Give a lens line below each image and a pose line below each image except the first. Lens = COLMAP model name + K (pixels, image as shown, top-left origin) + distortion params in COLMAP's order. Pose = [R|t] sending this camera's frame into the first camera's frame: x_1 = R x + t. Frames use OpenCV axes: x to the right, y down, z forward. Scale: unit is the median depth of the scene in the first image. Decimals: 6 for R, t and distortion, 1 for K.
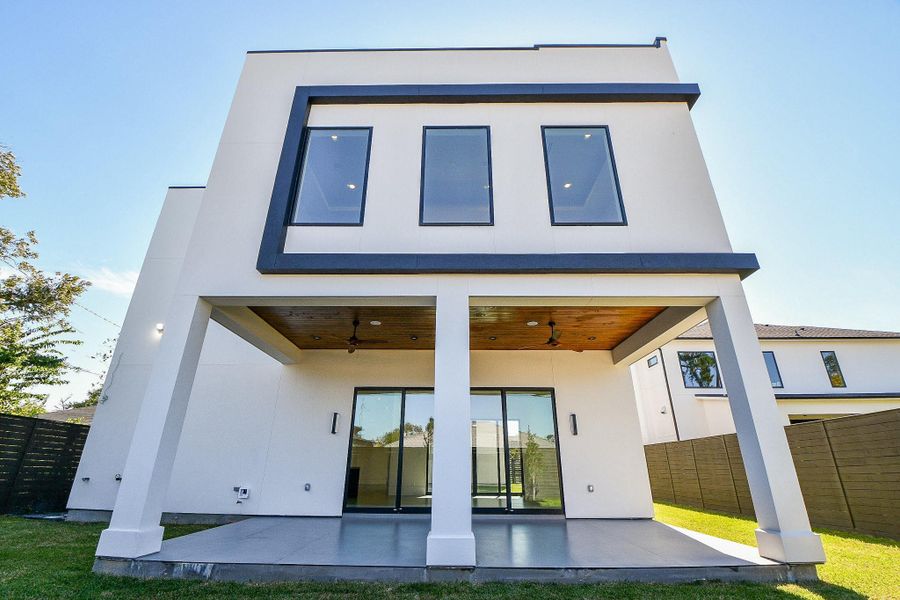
lens RADIAL K [[401.1, 0, 450.9], [0, 401.1, 297.7], [0, 0, 1]] dist [-0.020467, -0.002340]
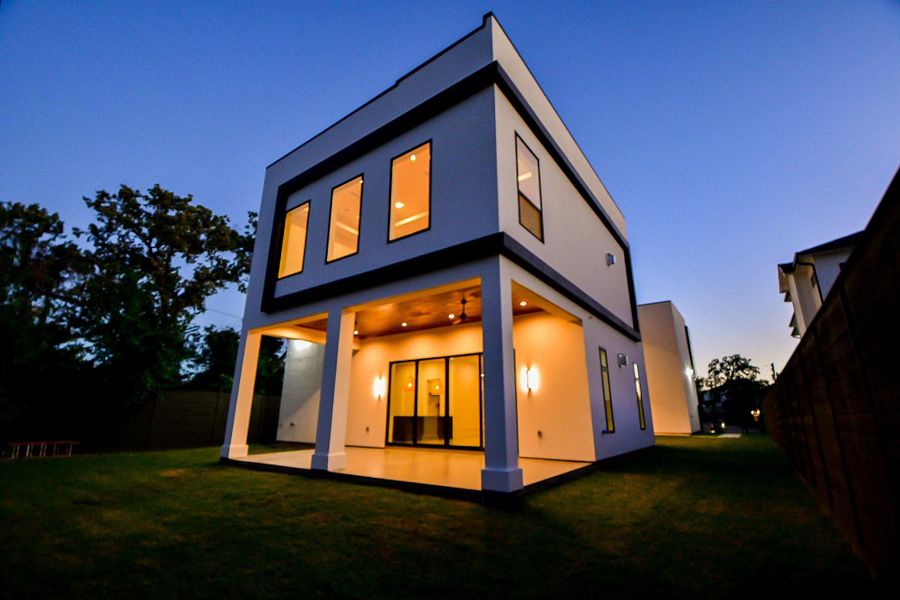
lens RADIAL K [[398.9, 0, 456.8], [0, 398.9, 301.6], [0, 0, 1]] dist [-0.012593, -0.001854]
pose [[0.817292, -0.162121, -0.552947, 0.993878], [0.227740, 0.972358, 0.051525, -0.007916], [0.529309, -0.168039, 0.831622, -0.019431]]
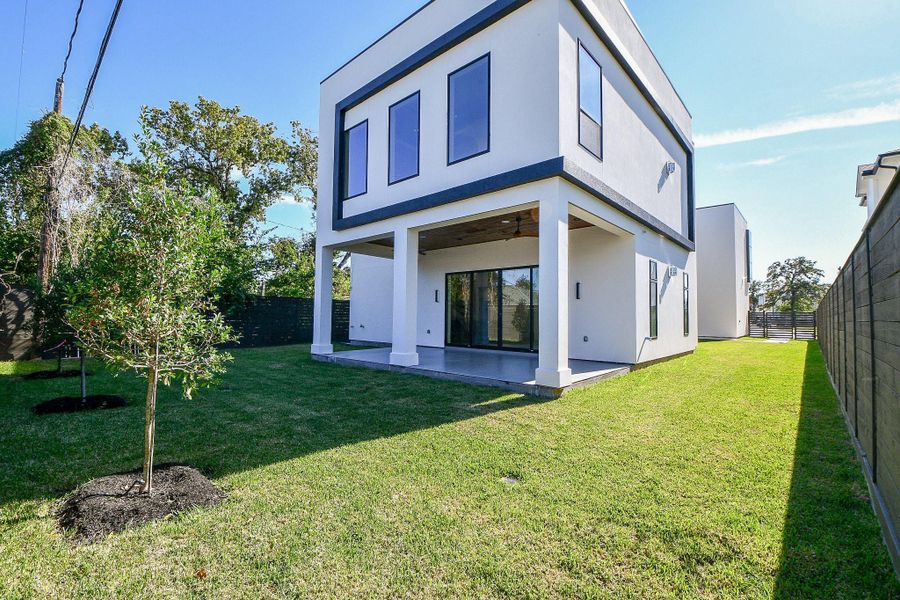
lens RADIAL K [[398.9, 0, 459.2], [0, 398.9, 301.0], [0, 0, 1]] dist [-0.012593, -0.001854]
pose [[0.753419, -0.023455, -0.657122, 1.031913], [0.253140, 0.932684, 0.256946, -0.074911], [0.606860, -0.359932, 0.708639, -0.123409]]
